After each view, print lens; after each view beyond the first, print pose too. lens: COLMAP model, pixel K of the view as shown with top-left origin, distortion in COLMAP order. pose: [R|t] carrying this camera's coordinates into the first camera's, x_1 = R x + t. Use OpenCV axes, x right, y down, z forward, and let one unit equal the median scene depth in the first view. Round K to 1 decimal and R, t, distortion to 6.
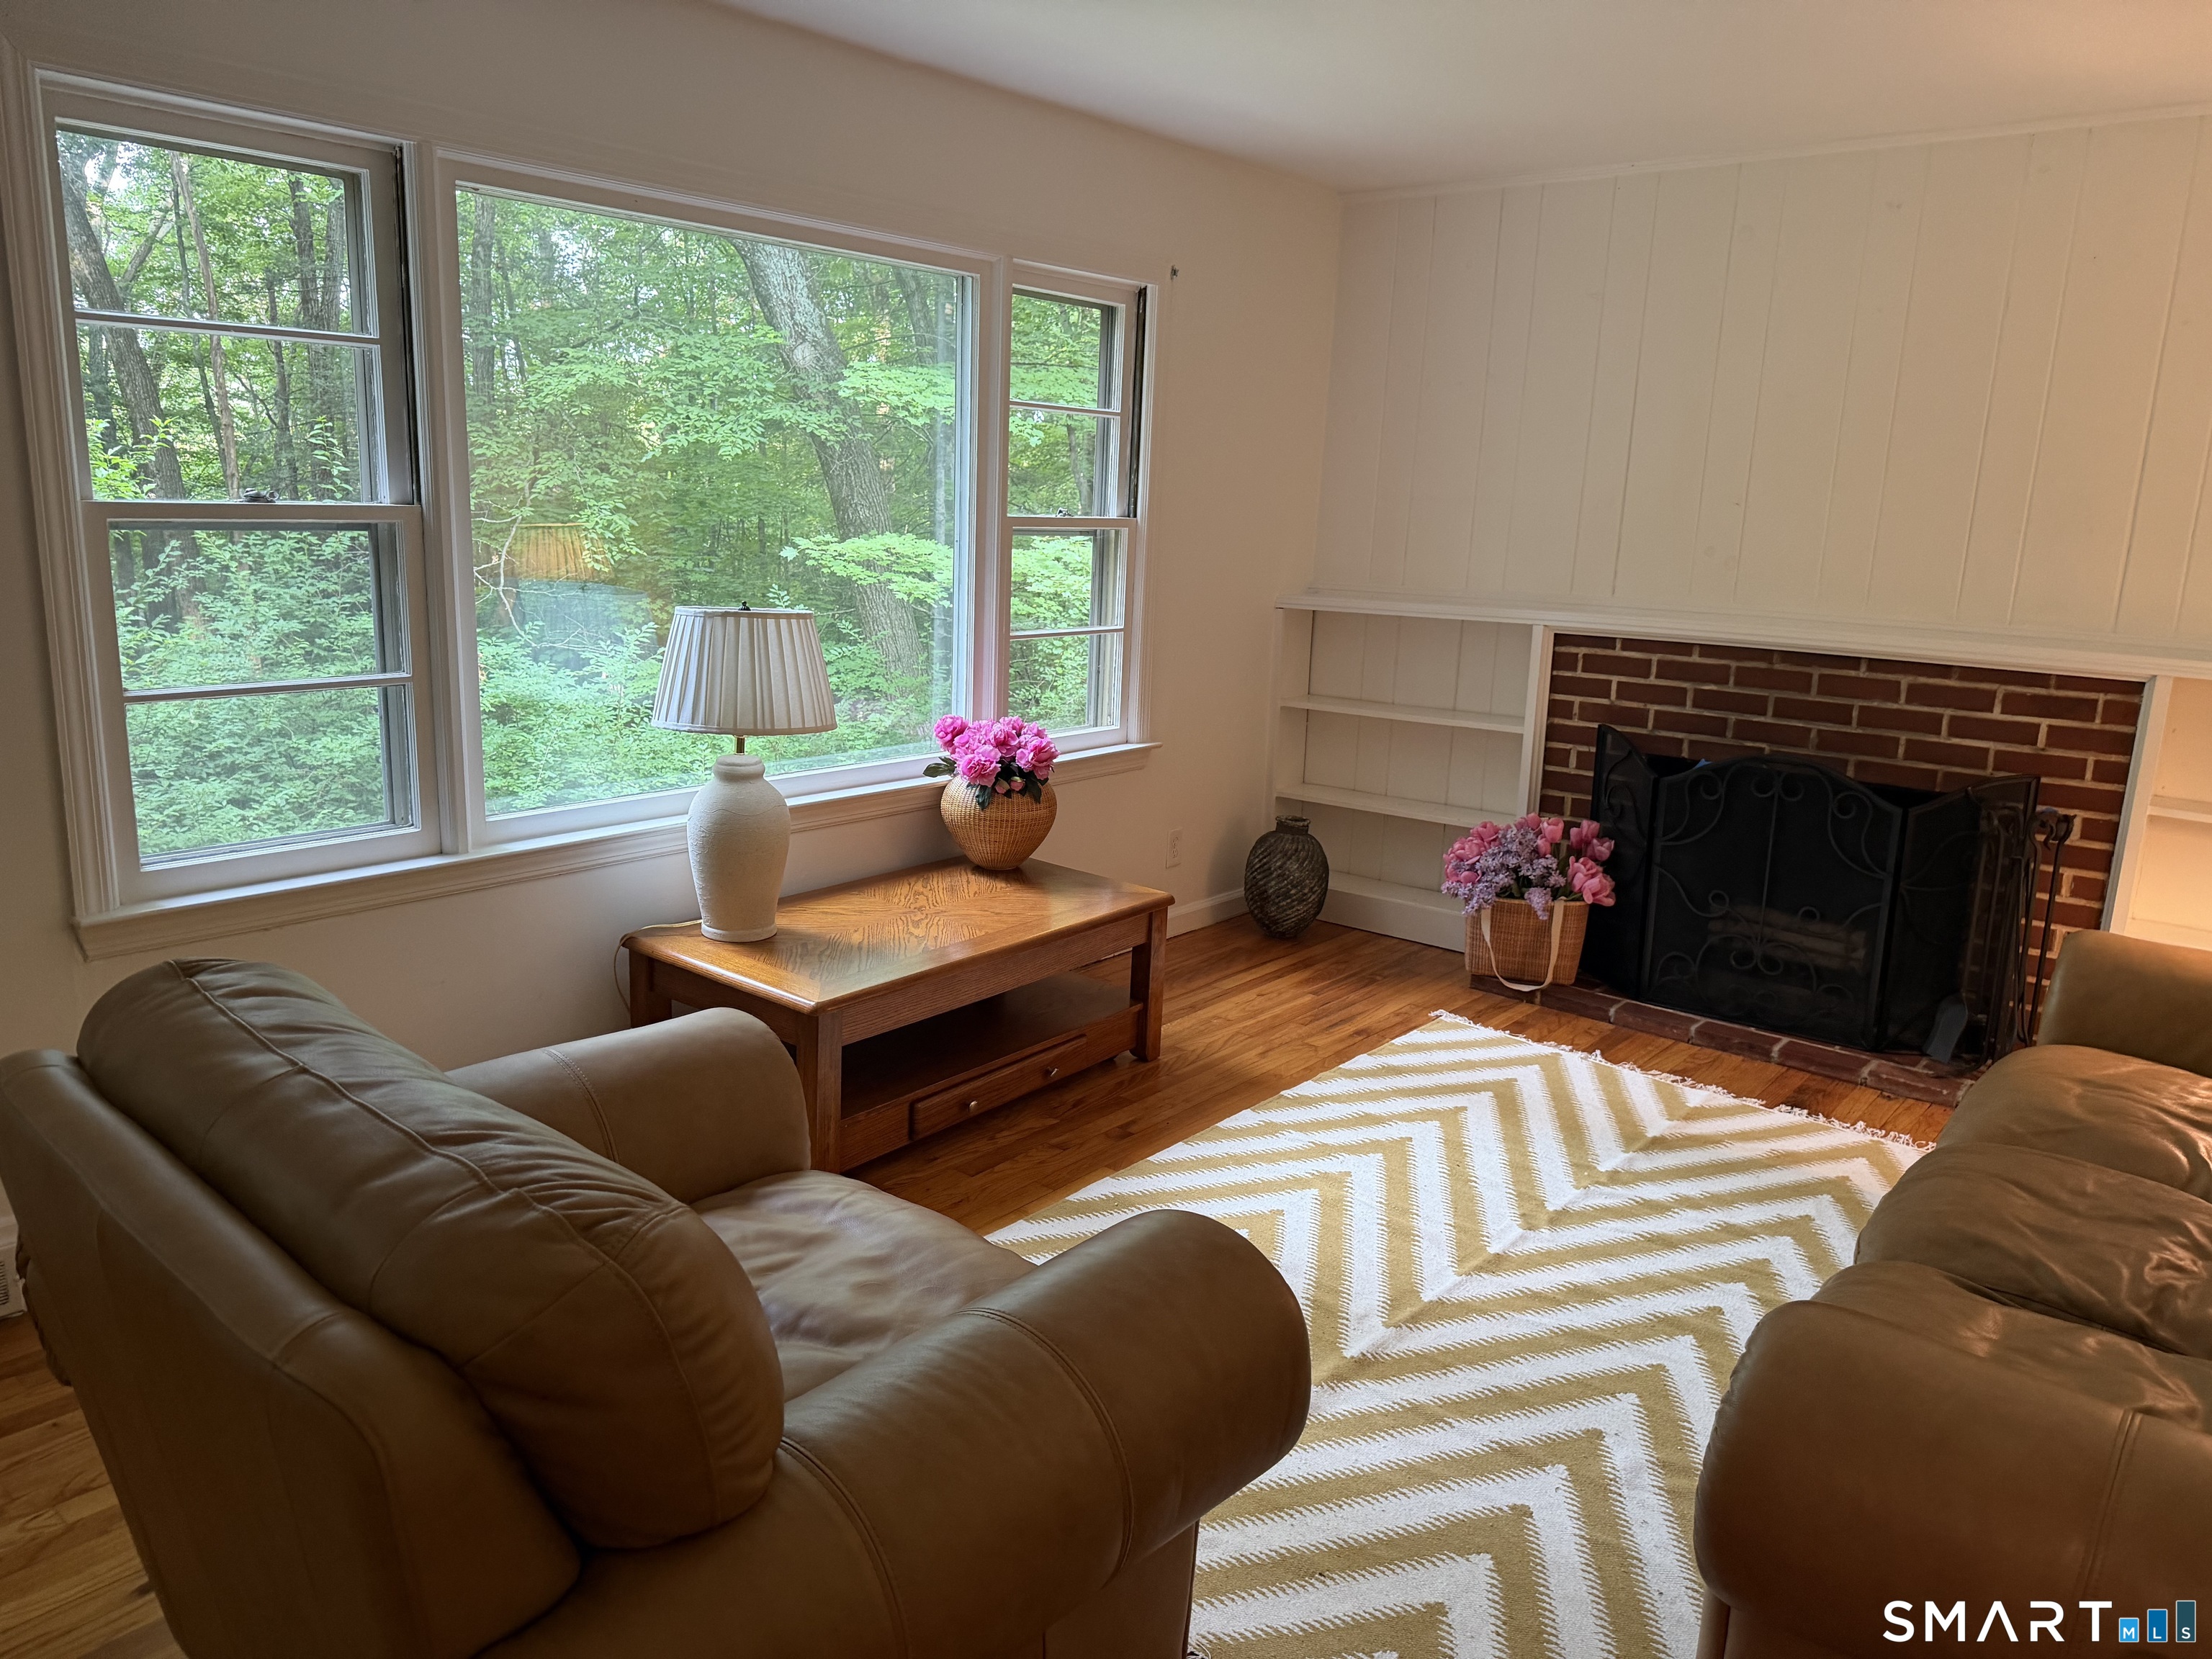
lens RADIAL K [[1577.7, 0, 1110.1], [0, 1577.7, 831.2], [0, 0, 1]] dist [0.065600, -0.090278]
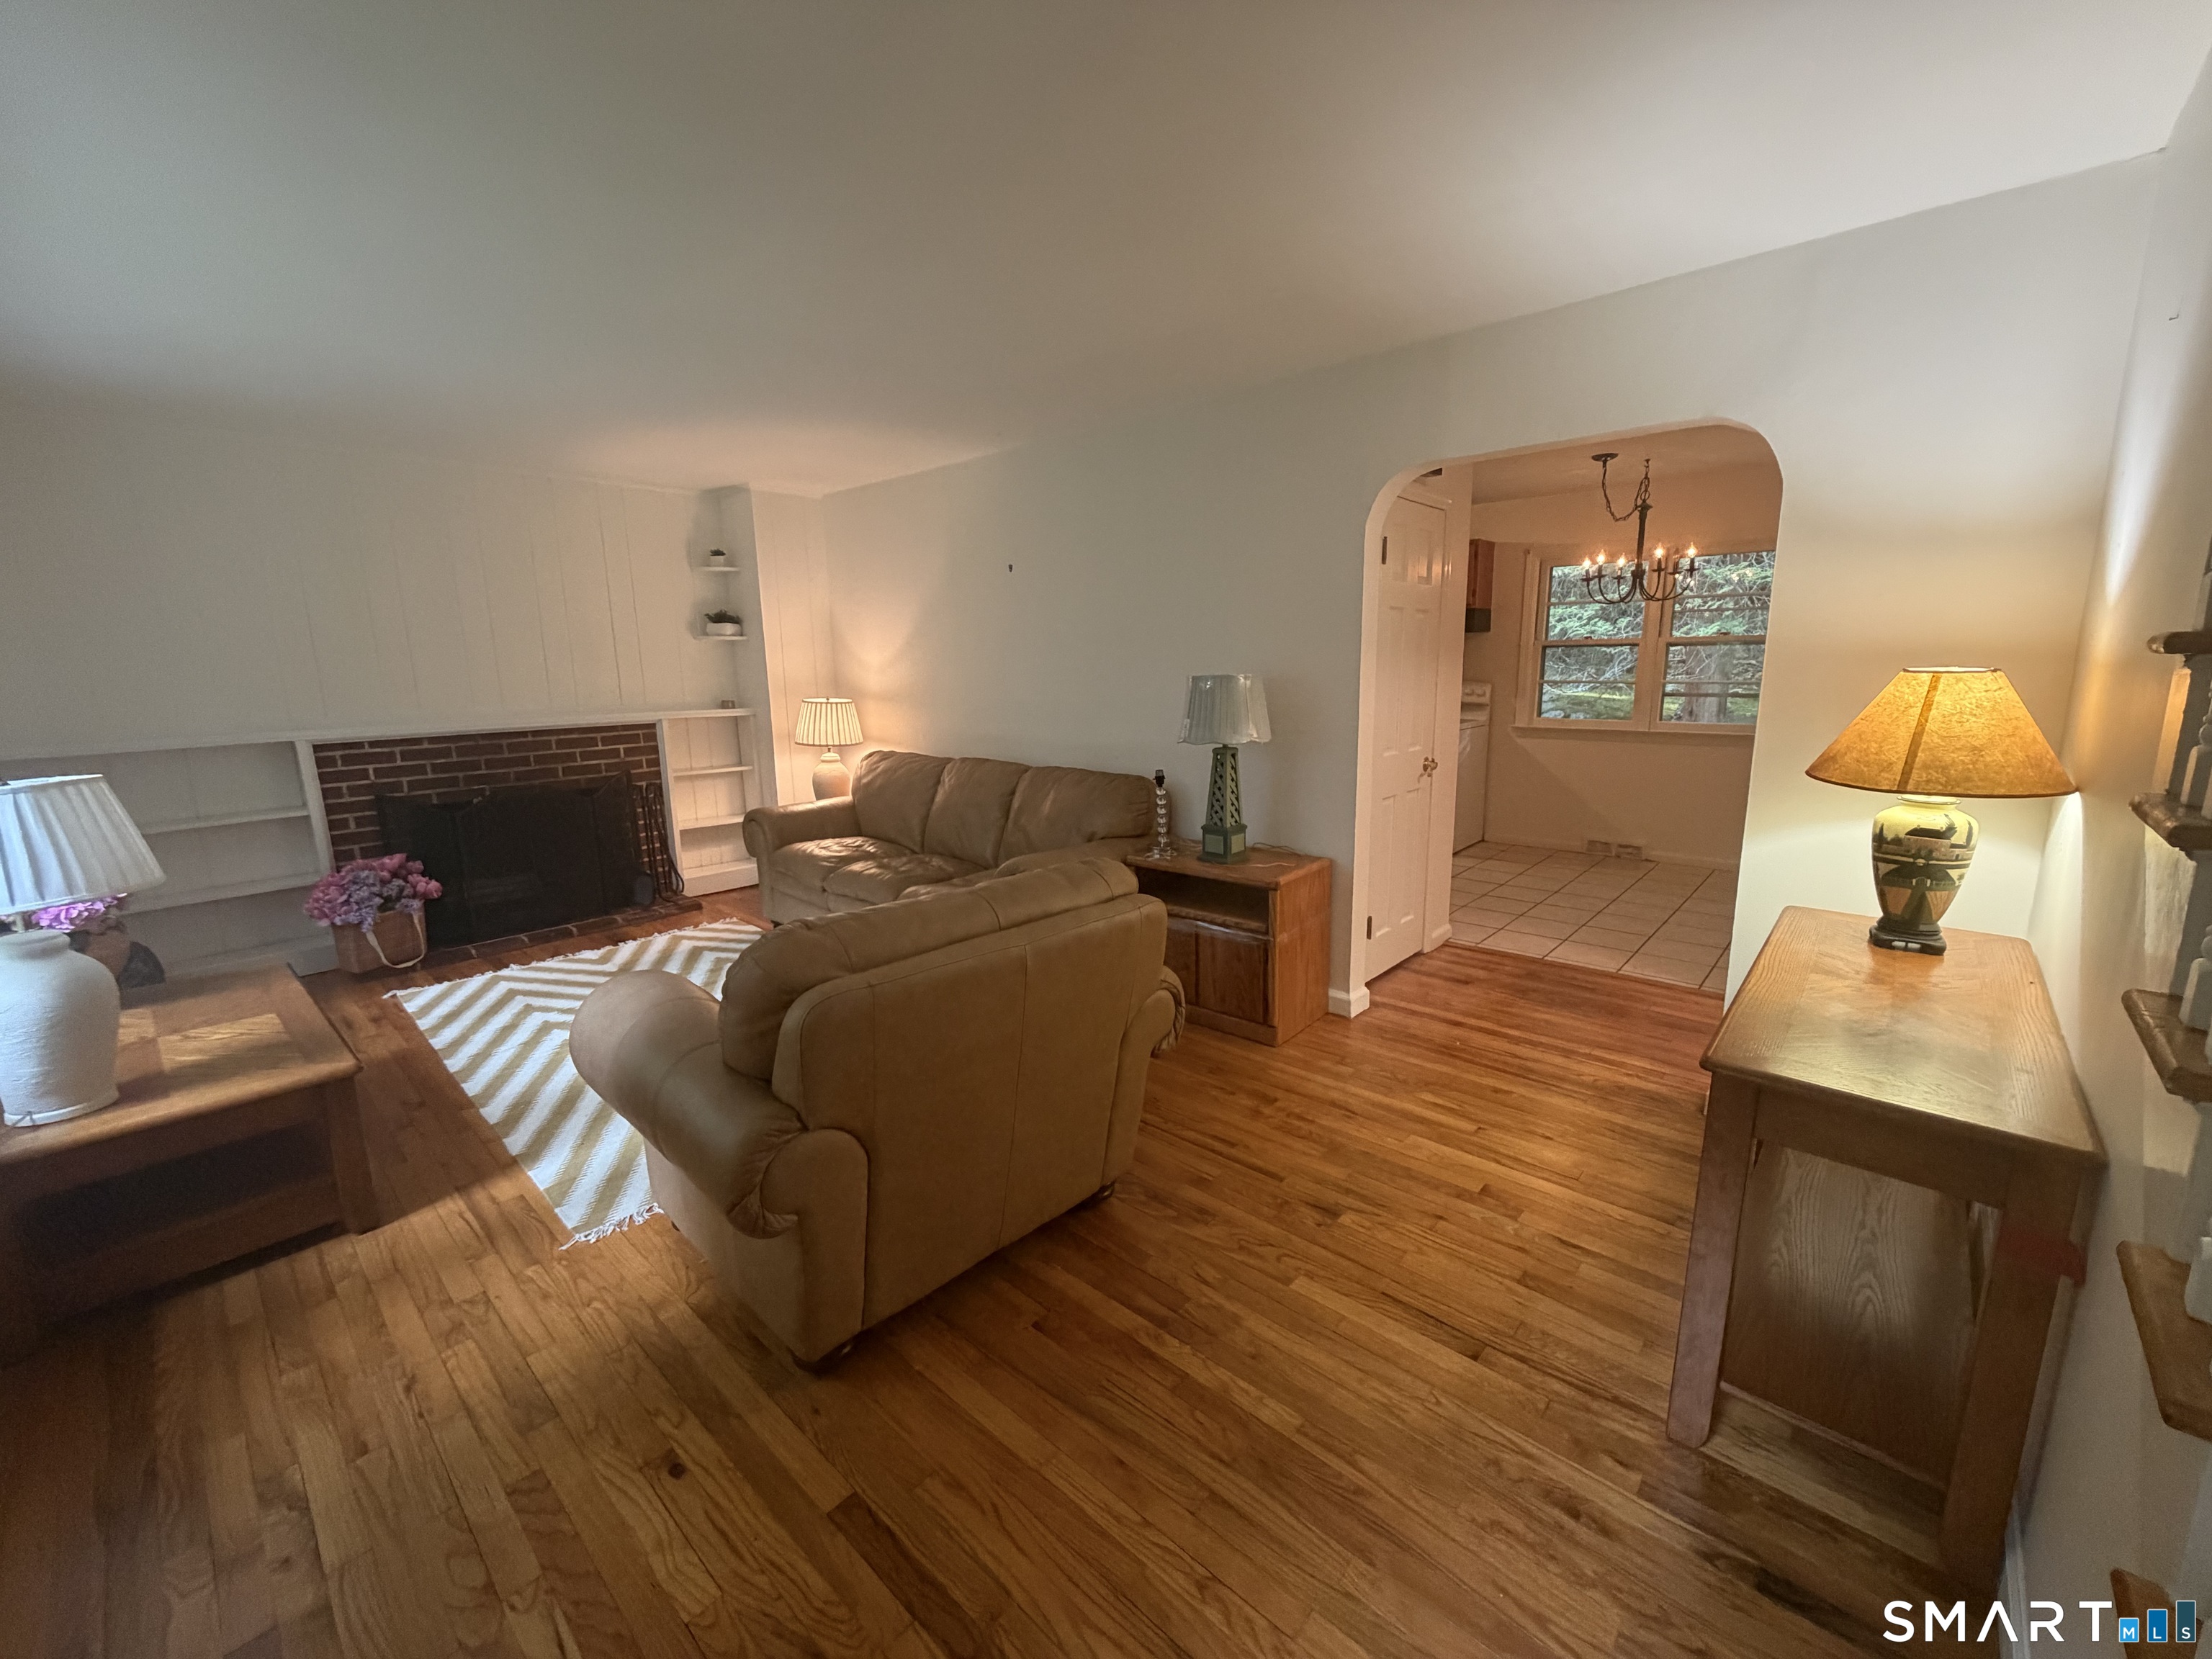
lens RADIAL K [[892.8, 0, 1116.1], [0, 892.8, 828.3], [0, 0, 1]] dist [0.001090, -0.000028]
pose [[0.026288, -0.220701, 0.974987, -0.609365], [0.228949, 0.950729, 0.209037, -0.058822], [-0.973083, 0.217727, 0.075522, 0.239011]]
